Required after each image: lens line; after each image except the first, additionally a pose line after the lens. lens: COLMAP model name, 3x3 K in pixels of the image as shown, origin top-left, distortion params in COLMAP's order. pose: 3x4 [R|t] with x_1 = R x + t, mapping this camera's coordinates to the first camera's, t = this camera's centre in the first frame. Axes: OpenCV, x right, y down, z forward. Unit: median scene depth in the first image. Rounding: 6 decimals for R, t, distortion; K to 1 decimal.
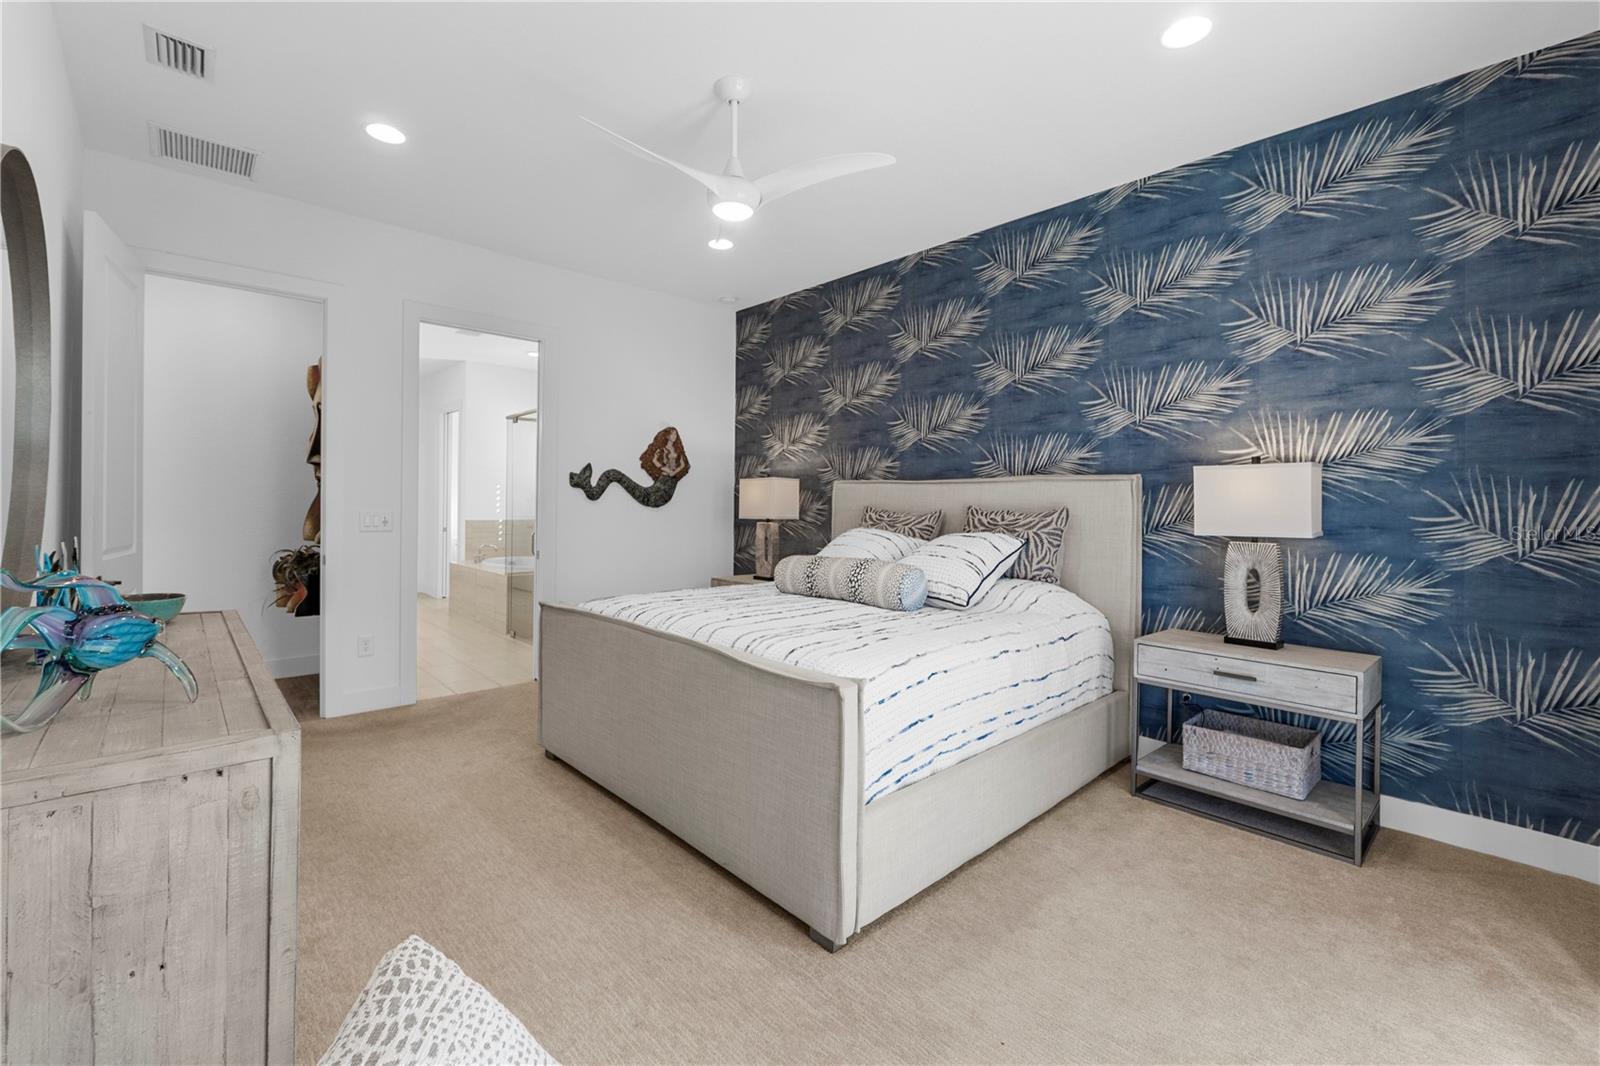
lens RADIAL K [[668.8, 0, 794.0], [0, 668.8, 523.9], [0, 0, 1]] dist [-0.010389, 0.000024]
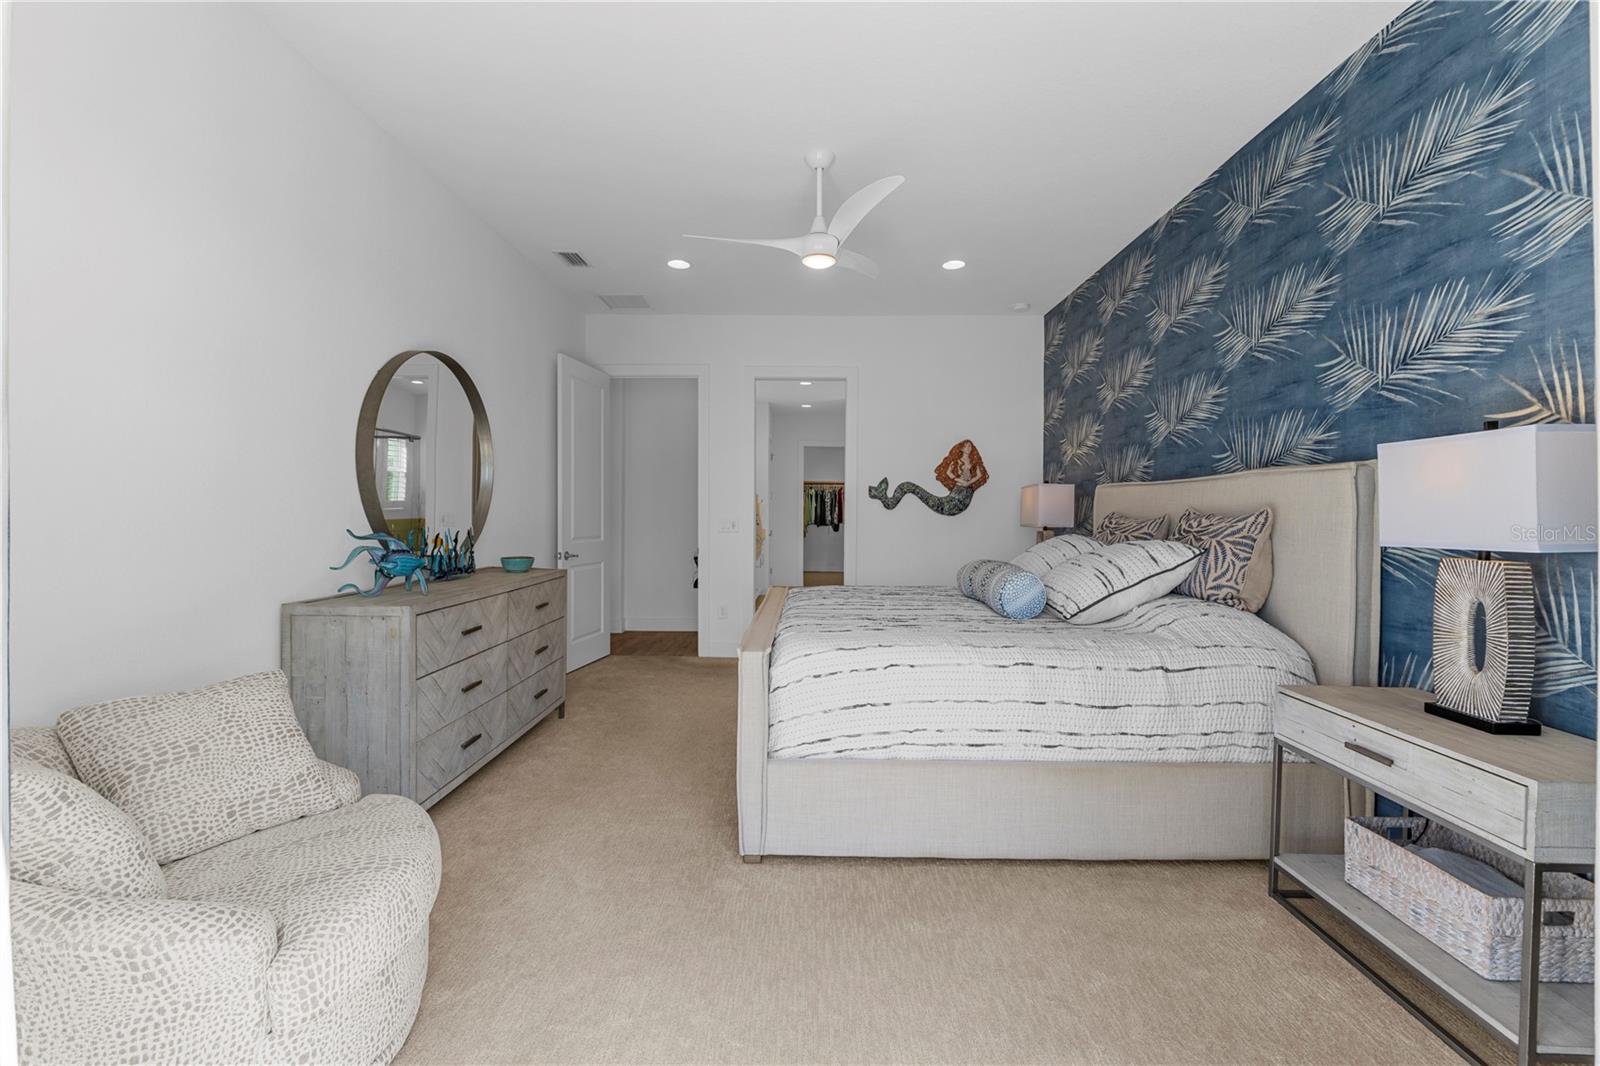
lens RADIAL K [[667.8, 0, 815.6], [0, 667.8, 544.0], [0, 0, 1]] dist [-0.009629, -0.000123]
pose [[0.726523, 0.023998, -0.686723, 0.510338], [-0.018968, 0.999710, 0.014868, 0.012263], [0.686880, 0.002224, 0.726767, 0.091993]]
